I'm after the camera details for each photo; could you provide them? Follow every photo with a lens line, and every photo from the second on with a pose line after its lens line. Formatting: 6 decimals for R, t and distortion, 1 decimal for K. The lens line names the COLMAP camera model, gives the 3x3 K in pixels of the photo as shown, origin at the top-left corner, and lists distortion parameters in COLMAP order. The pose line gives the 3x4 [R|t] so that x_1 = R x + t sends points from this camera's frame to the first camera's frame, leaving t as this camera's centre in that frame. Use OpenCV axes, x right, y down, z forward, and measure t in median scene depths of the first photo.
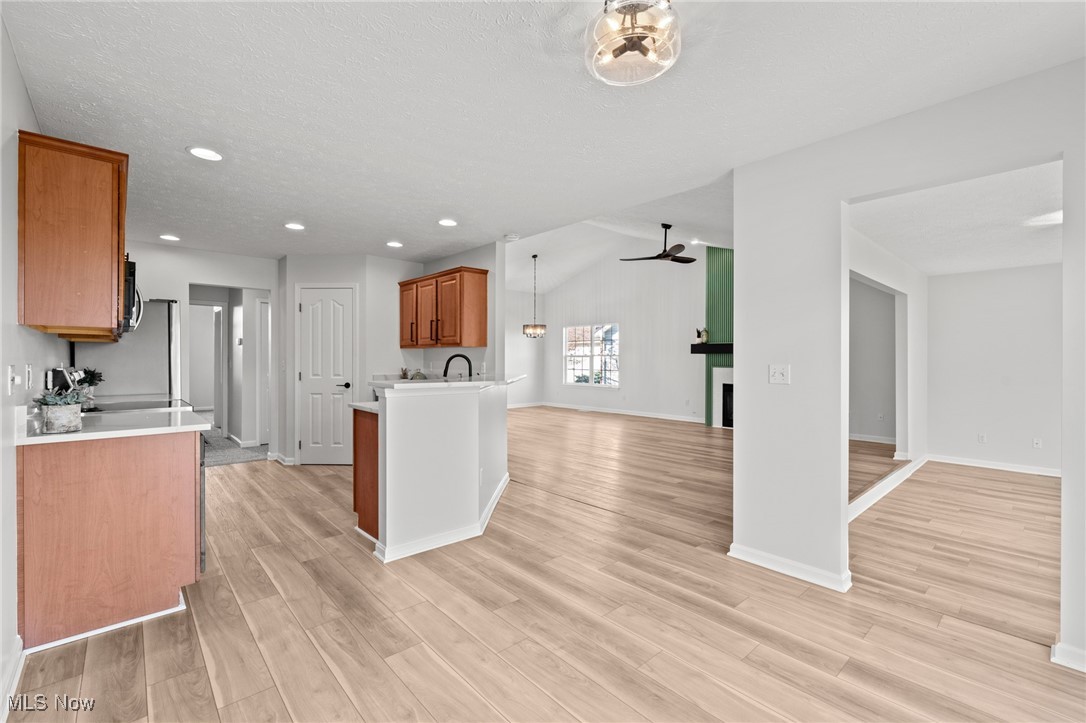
lens RADIAL K [[464.4, 0, 542.4], [0, 464.4, 355.5], [0, 0, 1]] dist [0.000829, -0.000153]
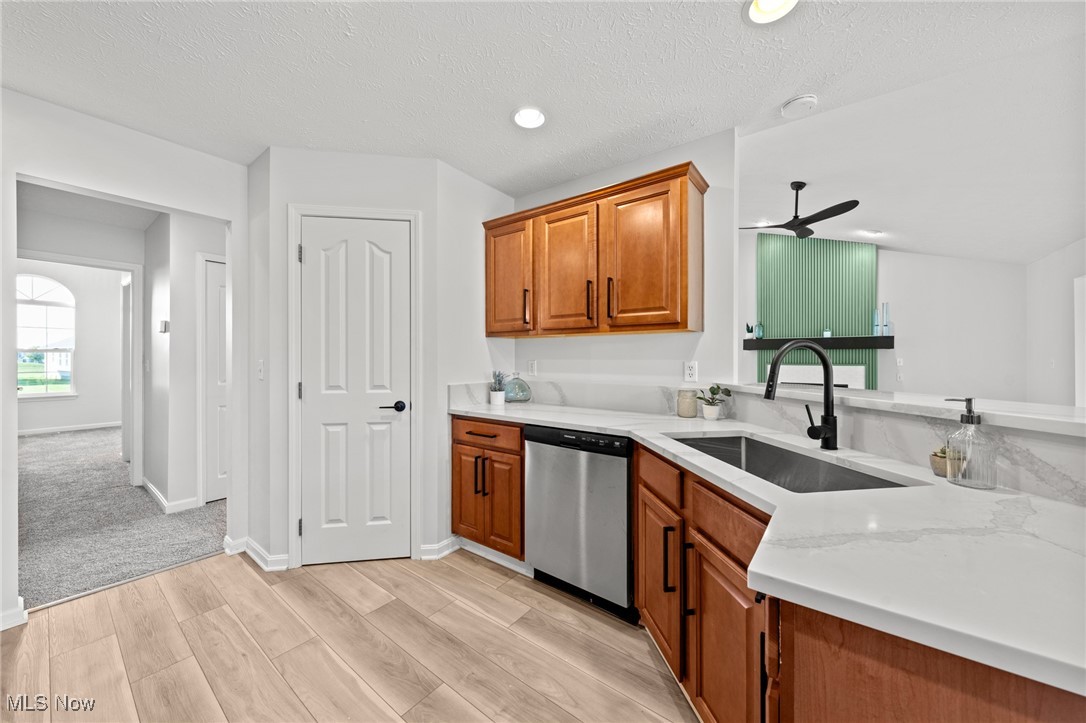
lens RADIAL K [[387.9, 0, 545.2], [0, 387.9, 354.8], [0, 0, 1]] dist [-0.001325, -0.000025]
pose [[0.982135, -0.001062, 0.188176, -0.324308], [0.000725, 0.999998, 0.001859, 0.005471], [-0.188177, -0.001689, 0.982134, 0.513743]]
